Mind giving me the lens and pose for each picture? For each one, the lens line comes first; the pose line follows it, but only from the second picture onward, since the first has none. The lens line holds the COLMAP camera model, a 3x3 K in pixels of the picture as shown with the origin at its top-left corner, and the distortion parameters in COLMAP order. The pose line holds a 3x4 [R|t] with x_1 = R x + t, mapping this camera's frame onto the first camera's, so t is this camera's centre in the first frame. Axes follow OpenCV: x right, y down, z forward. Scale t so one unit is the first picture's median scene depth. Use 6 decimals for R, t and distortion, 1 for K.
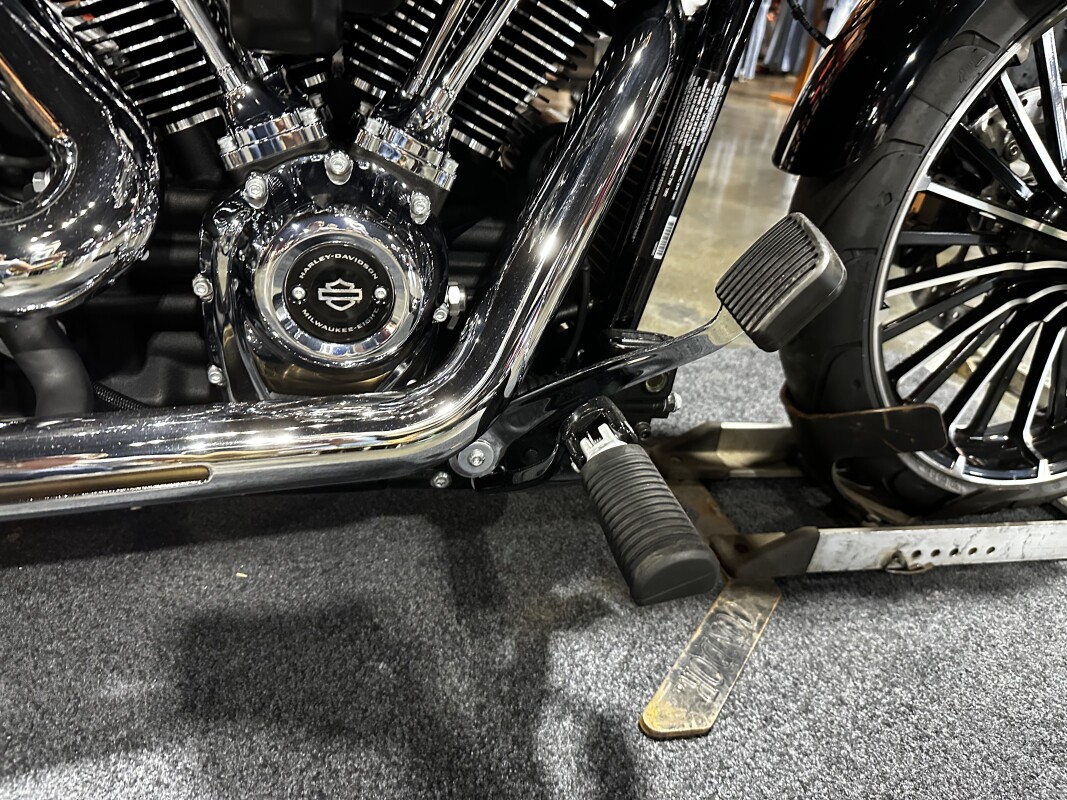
lens RADIAL K [[789.6, 0, 526.5], [0, 789.6, 409.8], [0, 0, 1]] dist [0.001234, -0.007762]
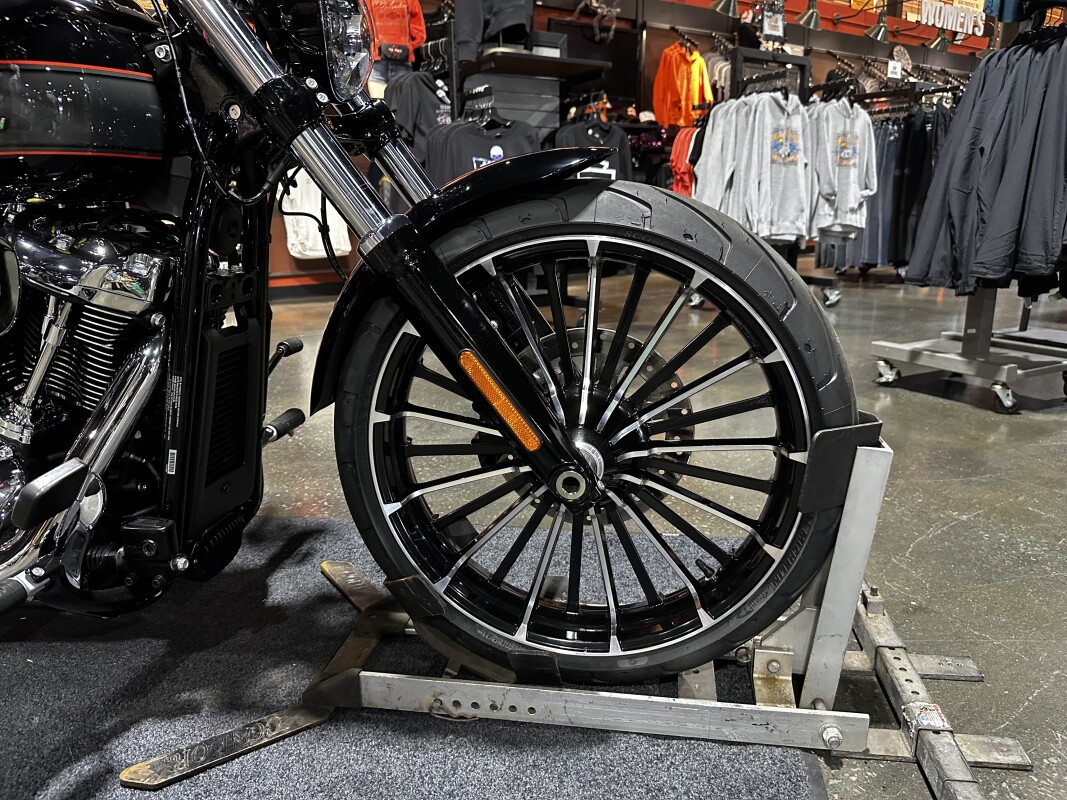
lens RADIAL K [[789.6, 0, 535.7], [0, 789.6, 404.8], [0, 0, 1]] dist [0.001234, -0.007762]
pose [[0.912955, -0.043157, -0.405772, 1.529910], [-0.056659, 0.971352, -0.230791, 0.011392], [0.404108, 0.233693, 0.884356, -0.189848]]
